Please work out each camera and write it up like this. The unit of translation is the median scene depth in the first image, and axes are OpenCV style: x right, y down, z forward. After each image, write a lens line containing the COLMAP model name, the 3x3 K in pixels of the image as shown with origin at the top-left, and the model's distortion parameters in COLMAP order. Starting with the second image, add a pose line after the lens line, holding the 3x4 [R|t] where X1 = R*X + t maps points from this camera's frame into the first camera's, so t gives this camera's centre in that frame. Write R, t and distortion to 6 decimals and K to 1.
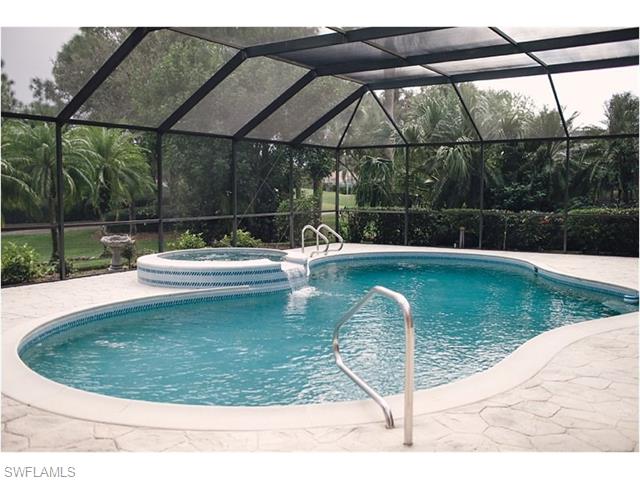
lens RADIAL K [[623.6, 0, 320.0], [0, 623.6, 240.0], [0, 0, 1]] dist [-0.004607, -0.003434]
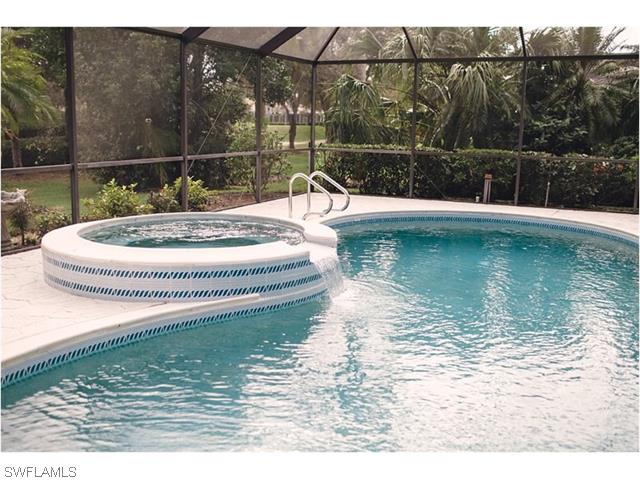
lens RADIAL K [[637.6, 0, 319.4], [0, 637.6, 257.6], [0, 0, 1]] dist [-0.031398, 0.019076]
pose [[0.988675, -0.013799, 0.149439, -0.089181], [-0.005743, 0.991556, 0.129551, -0.019719], [-0.149965, -0.128941, 0.980247, 0.272622]]
